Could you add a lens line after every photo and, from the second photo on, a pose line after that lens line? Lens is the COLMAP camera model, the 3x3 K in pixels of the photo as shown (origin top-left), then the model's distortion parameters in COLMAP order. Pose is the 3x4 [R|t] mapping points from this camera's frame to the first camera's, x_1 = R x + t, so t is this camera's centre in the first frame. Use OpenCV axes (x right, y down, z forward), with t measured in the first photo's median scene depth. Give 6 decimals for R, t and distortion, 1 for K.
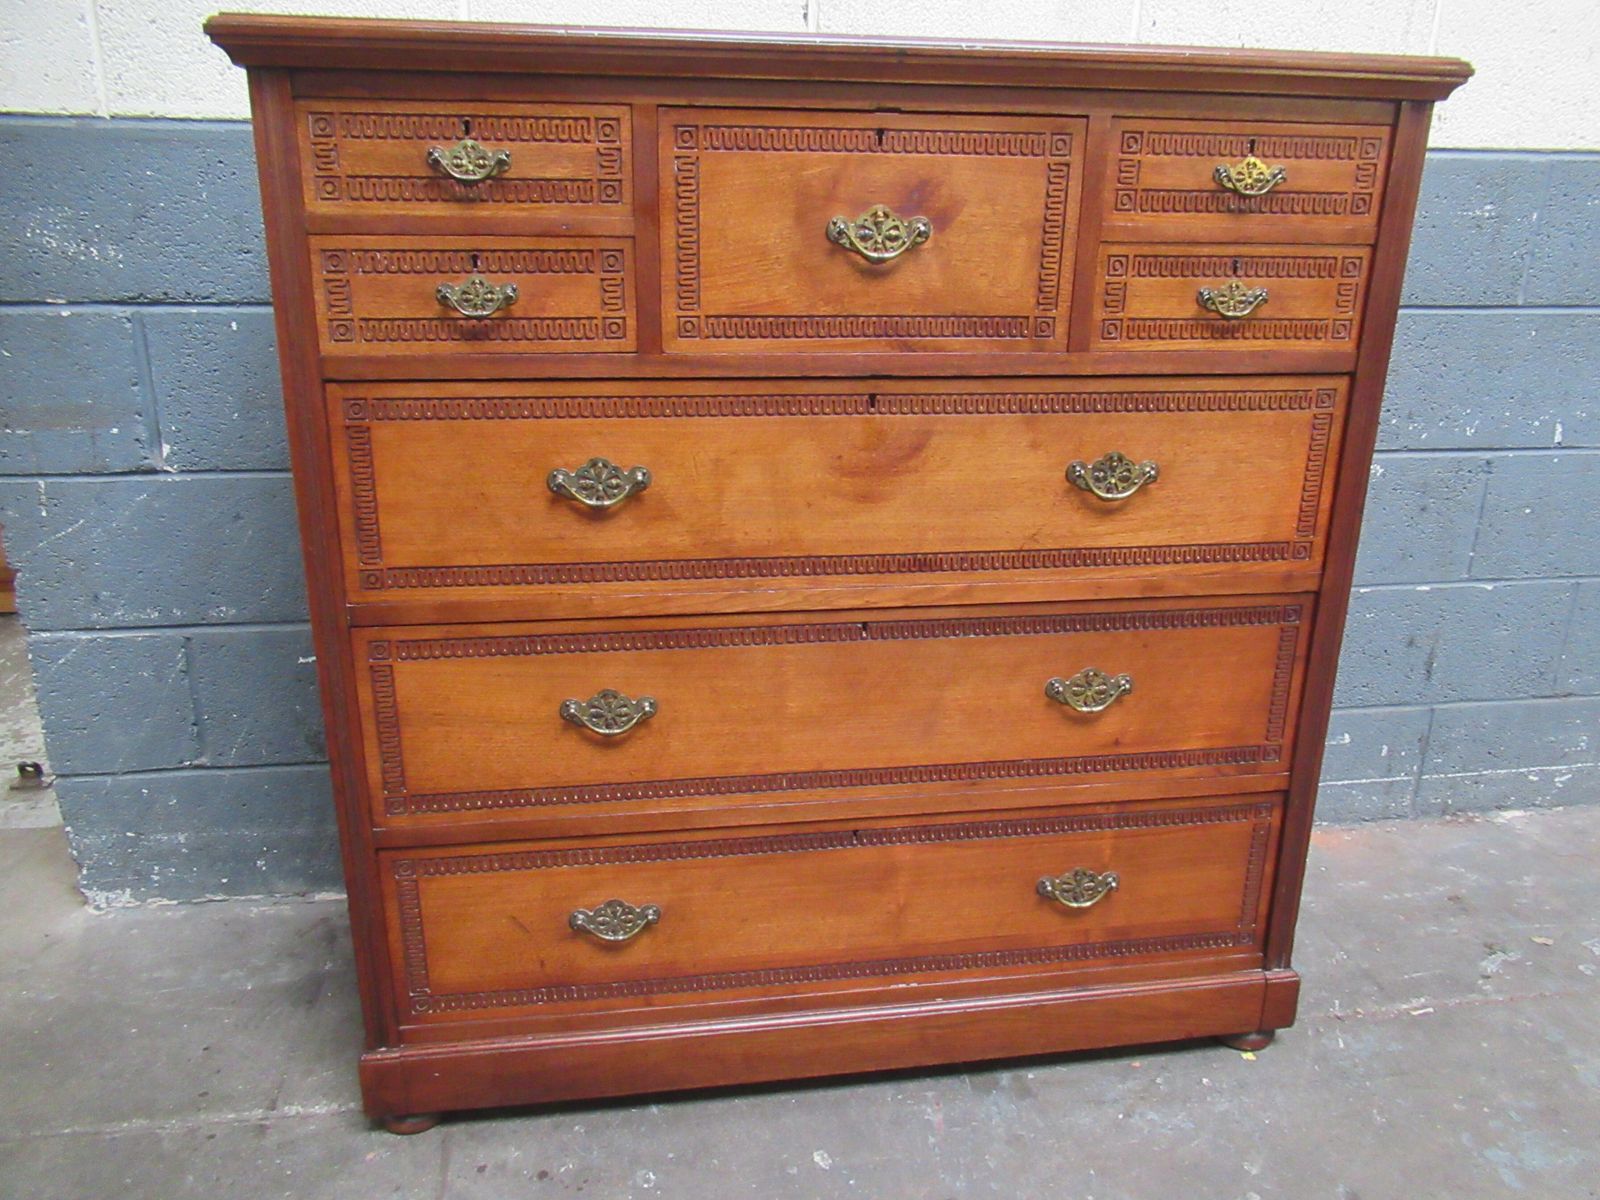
lens RADIAL K [[1199.0, 0, 778.2], [0, 1199.0, 585.0], [0, 0, 1]] dist [-0.024620, 0.026698]
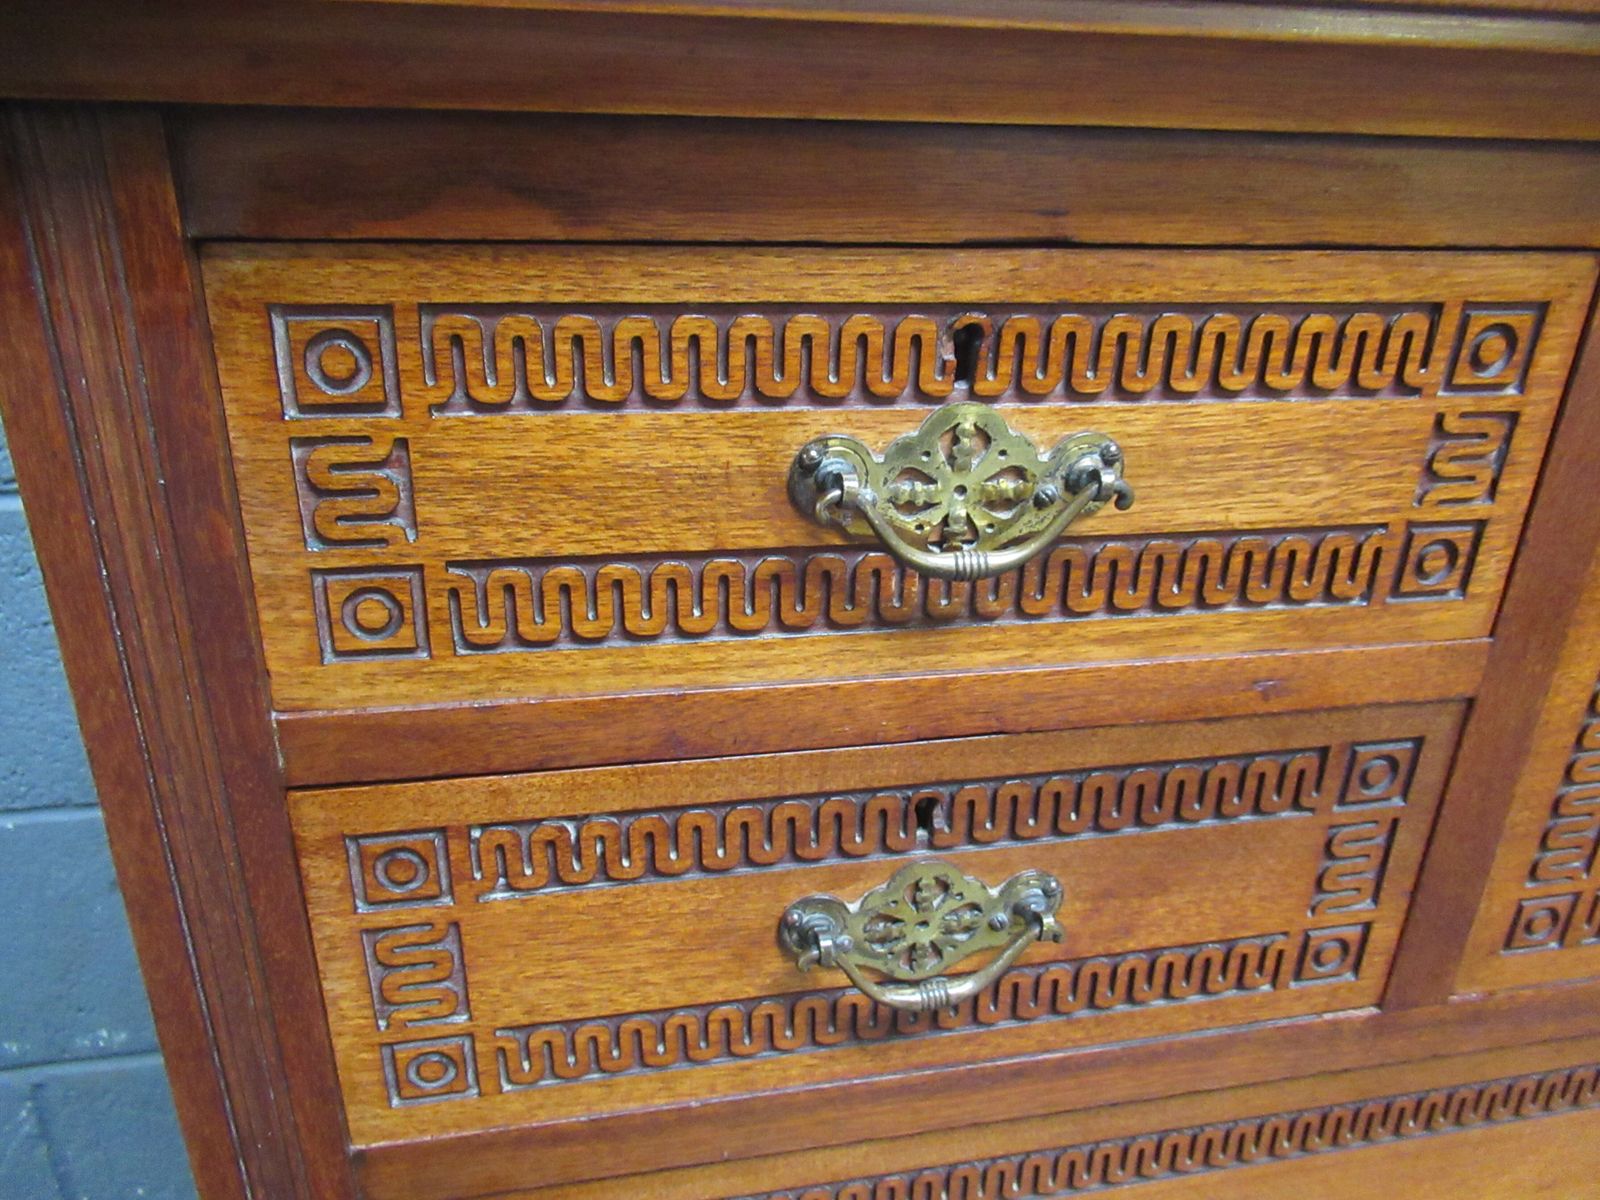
lens RADIAL K [[1199.0, 0, 774.5], [0, 1199.0, 598.9], [0, 0, 1]] dist [-0.024620, 0.026698]
pose [[0.998625, -0.000250, 0.052424, -0.274756], [-0.006584, 0.991472, 0.130152, -0.323773], [-0.052010, -0.130318, 0.990107, 0.677726]]
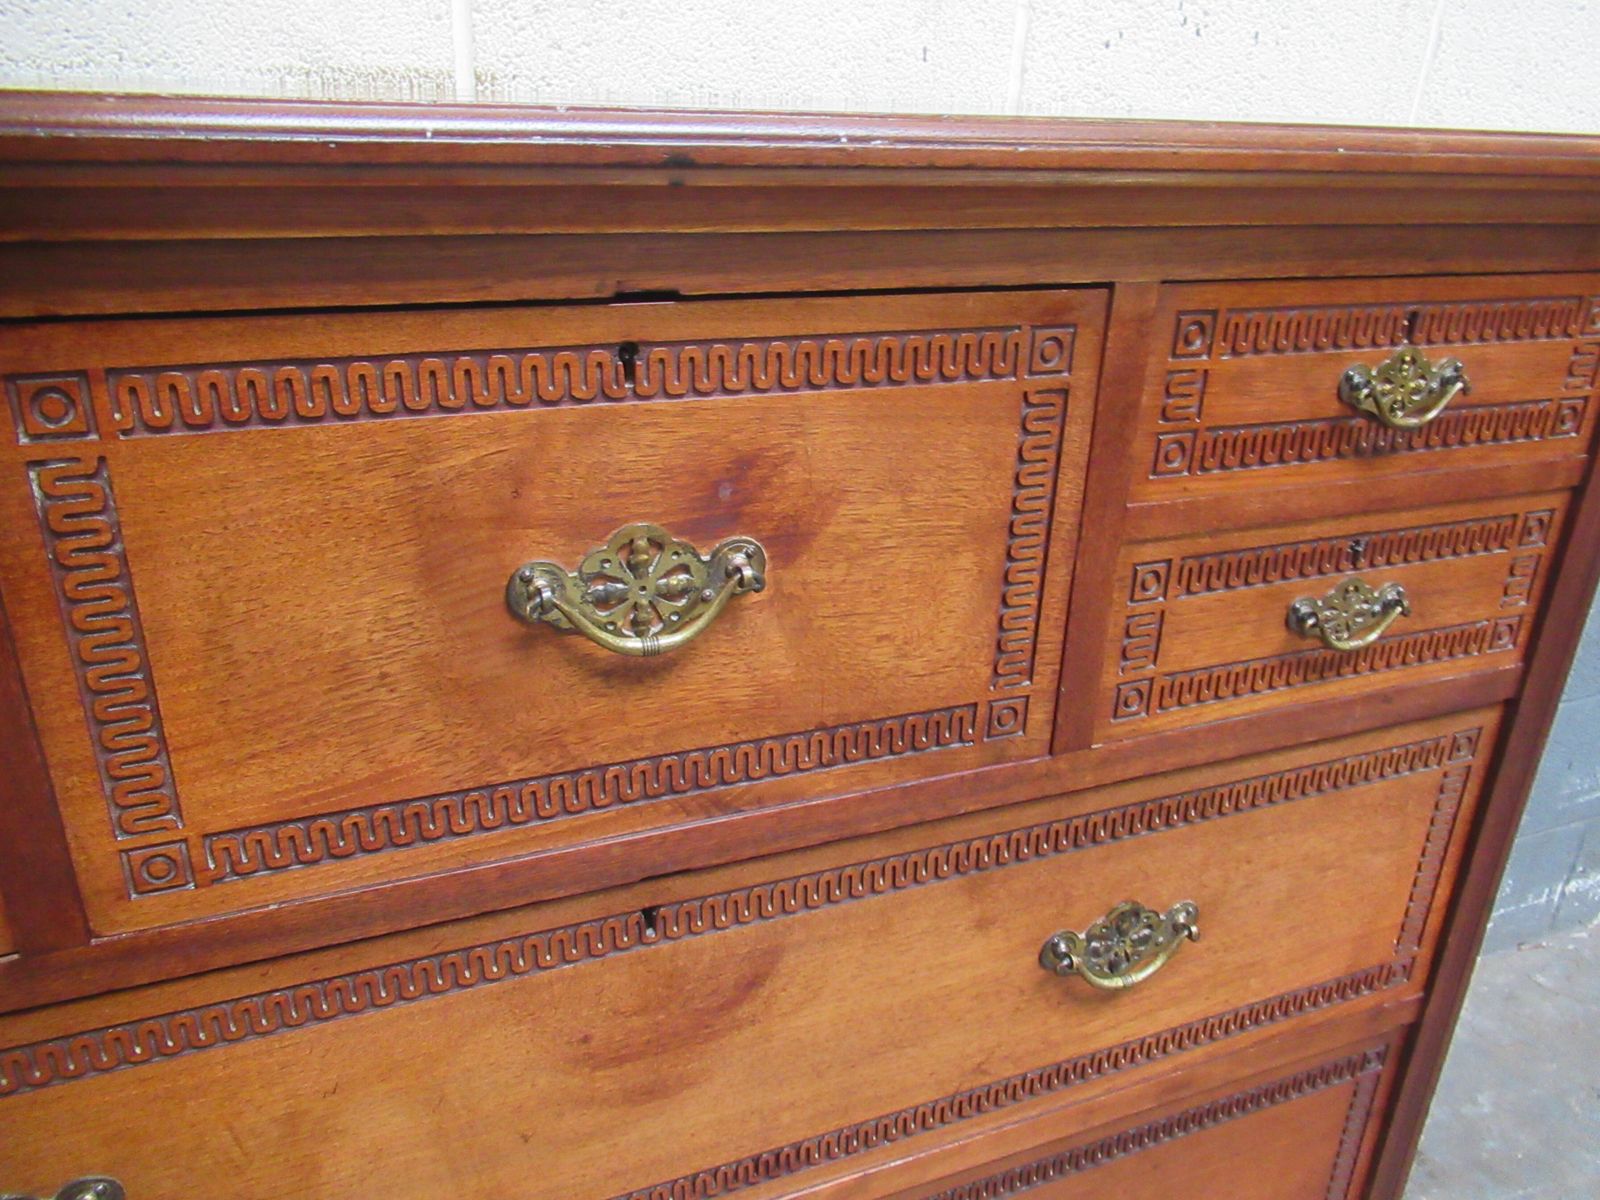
lens RADIAL K [[1199.0, 0, 807.5], [0, 1199.0, 601.9], [0, 0, 1]] dist [-0.024620, 0.026698]
pose [[0.972399, -0.078066, 0.219876, 0.044996], [0.055432, 0.992680, 0.107302, -0.300031], [-0.226643, -0.092152, 0.969609, 0.541011]]
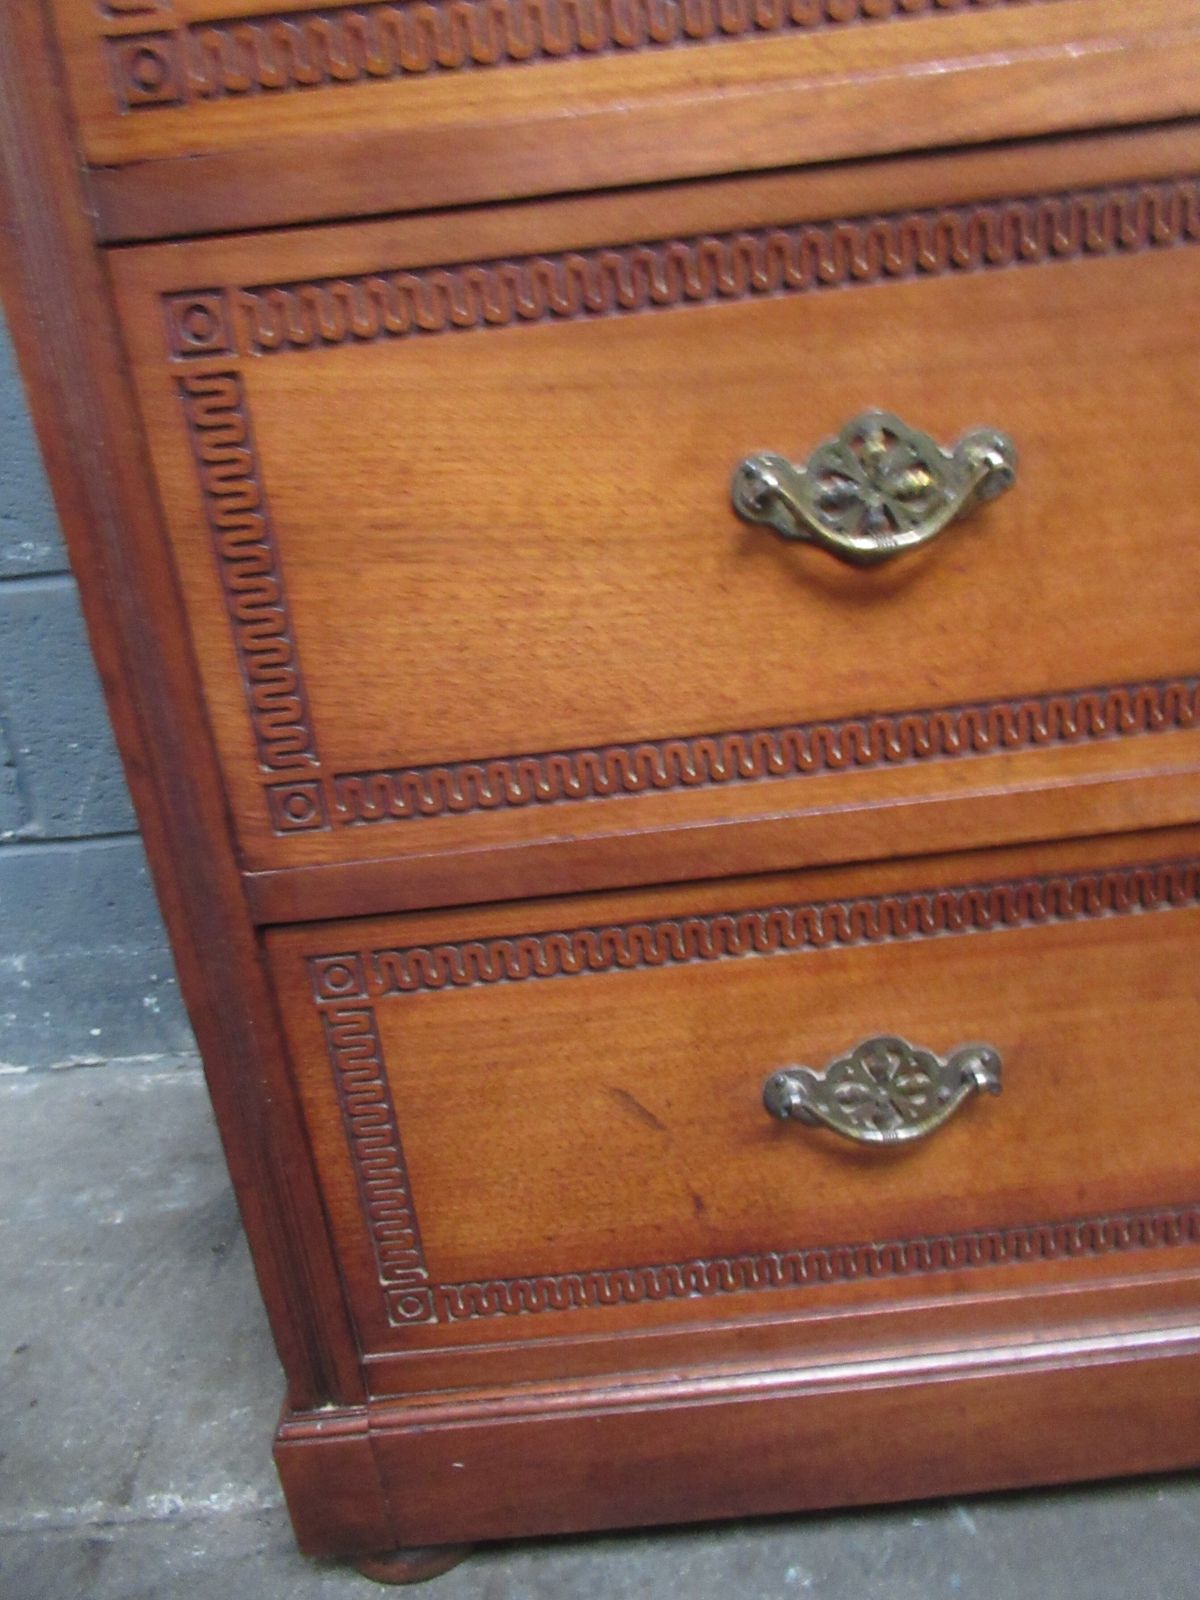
lens RADIAL K [[1178.9, 0, 598.2], [0, 1178.9, 760.7], [0, 0, 1]] dist [-0.021783, 0.000522]
pose [[0.988525, -0.069310, -0.134221, -0.179512], [0.072886, 0.997100, 0.021909, 0.170753], [0.132313, -0.031441, 0.990709, 0.658246]]
